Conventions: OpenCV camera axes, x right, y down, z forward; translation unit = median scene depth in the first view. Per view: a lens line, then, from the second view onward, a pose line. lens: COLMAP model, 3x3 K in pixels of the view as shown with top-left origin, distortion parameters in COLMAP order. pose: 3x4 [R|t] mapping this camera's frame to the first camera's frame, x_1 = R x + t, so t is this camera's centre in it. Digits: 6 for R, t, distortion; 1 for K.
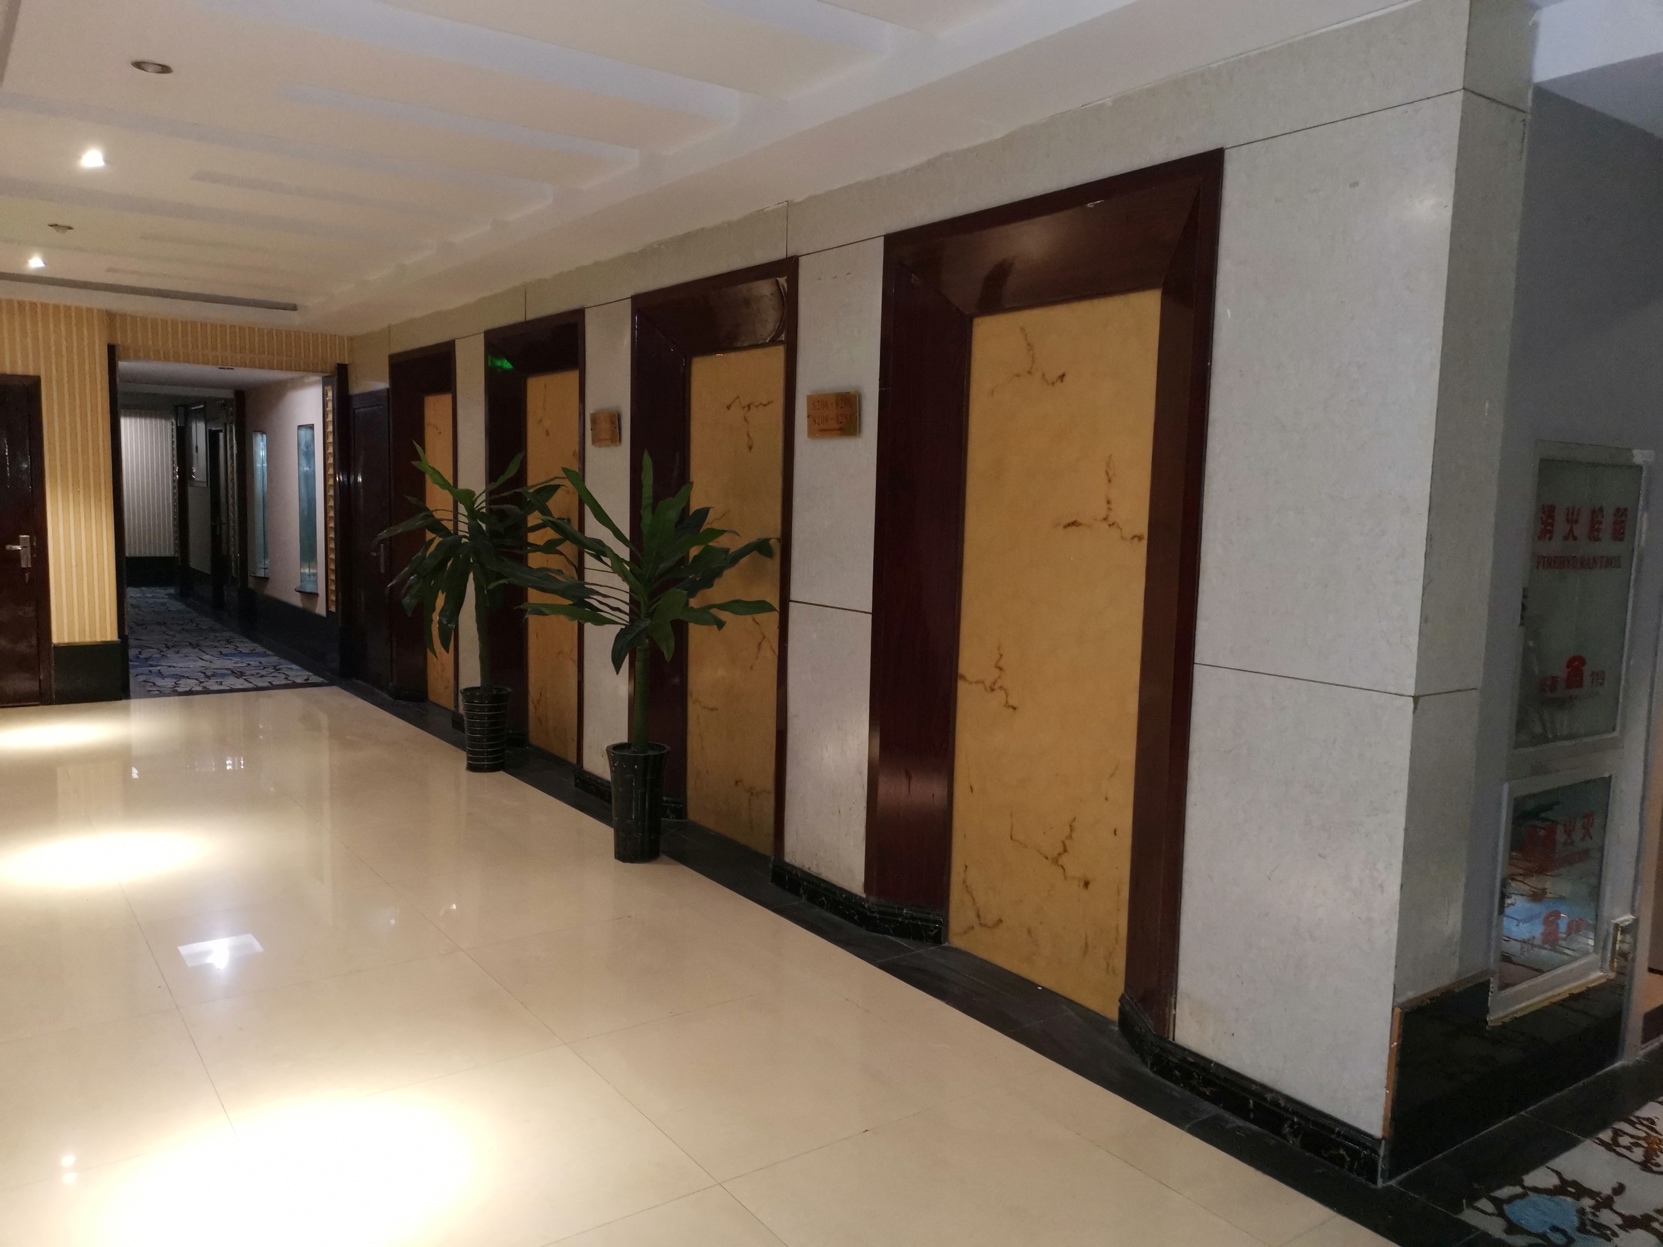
lens RADIAL K [[1243.9, 0, 831.5], [0, 1243.9, 623.5], [0, 0, 1]] dist [0.037028, -0.005444]
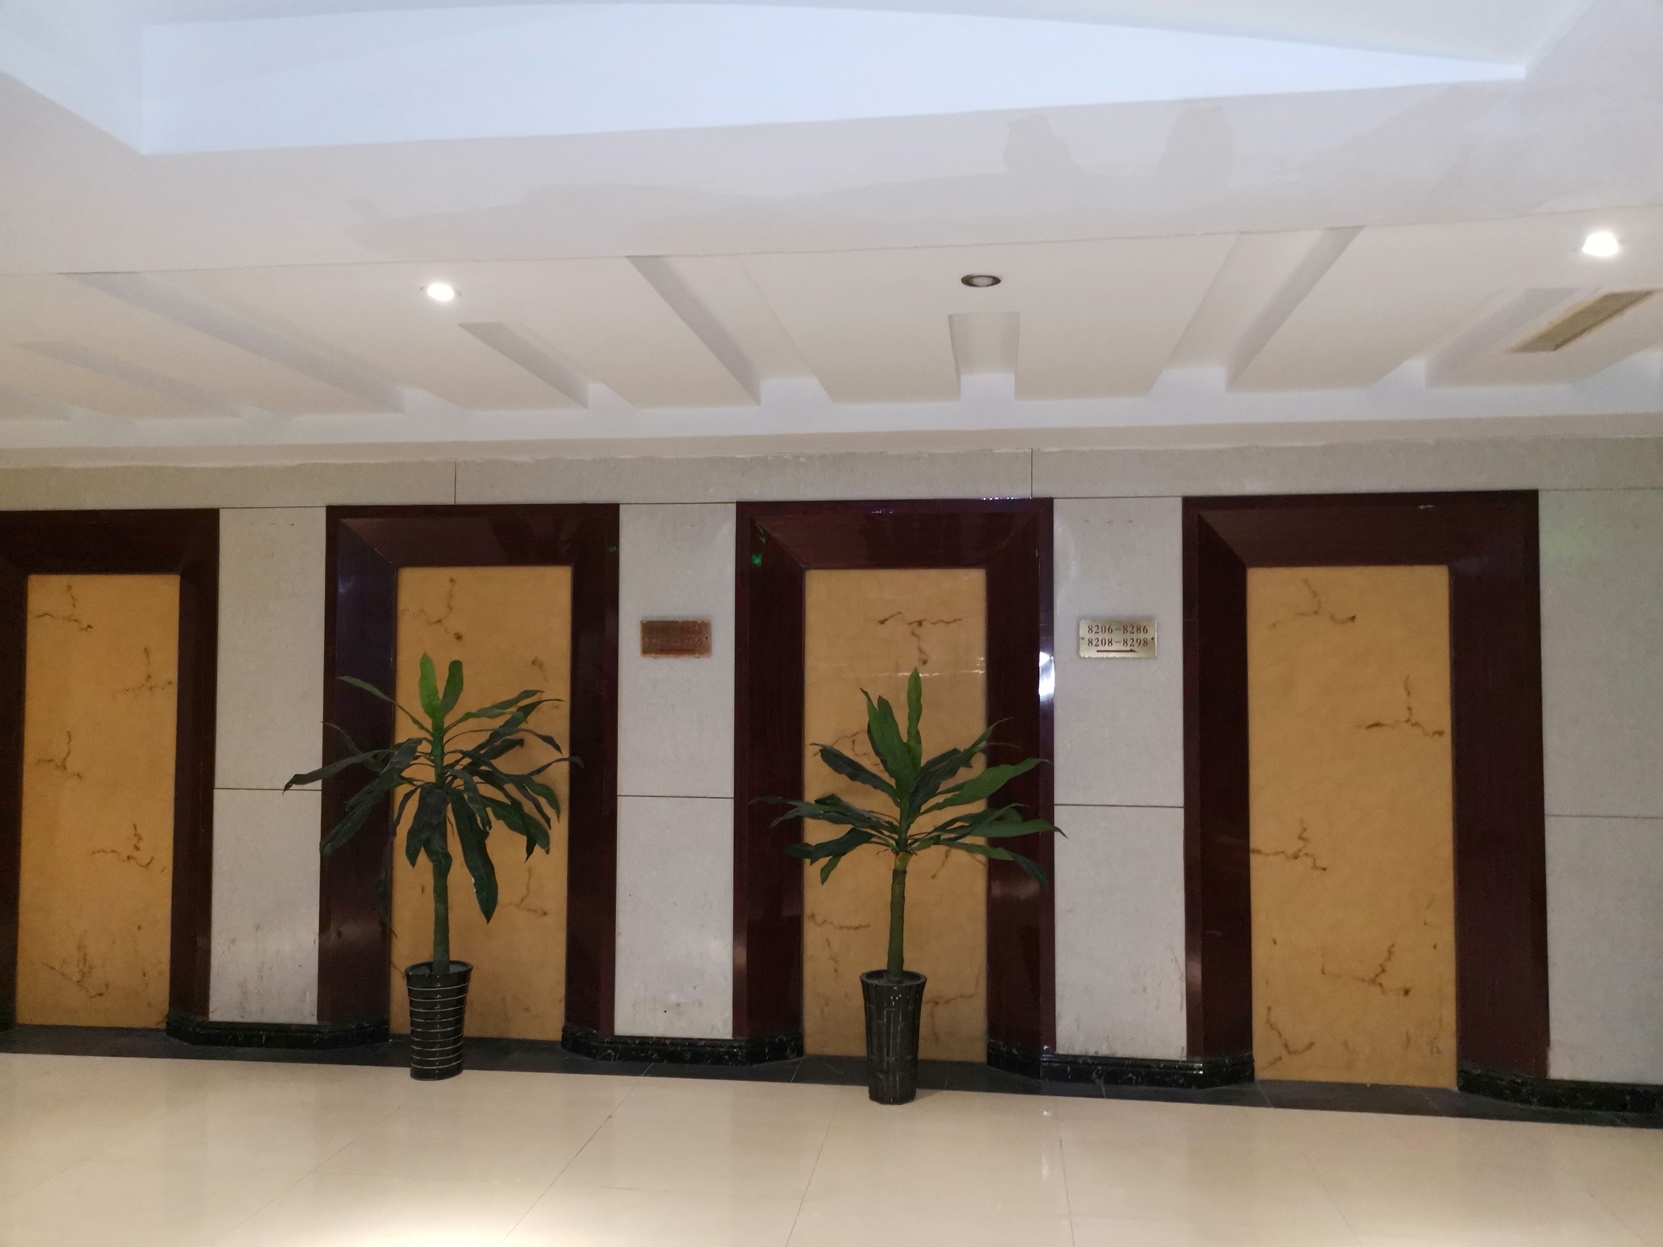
lens RADIAL K [[1243.9, 0, 831.5], [0, 1243.9, 623.5], [0, 0, 1]] dist [0.037028, -0.005444]
pose [[0.682529, 0.003358, 0.730851, -1.143526], [0.090170, 0.991963, -0.088767, -0.114394], [-0.725275, 0.126487, 0.676741, 0.455277]]
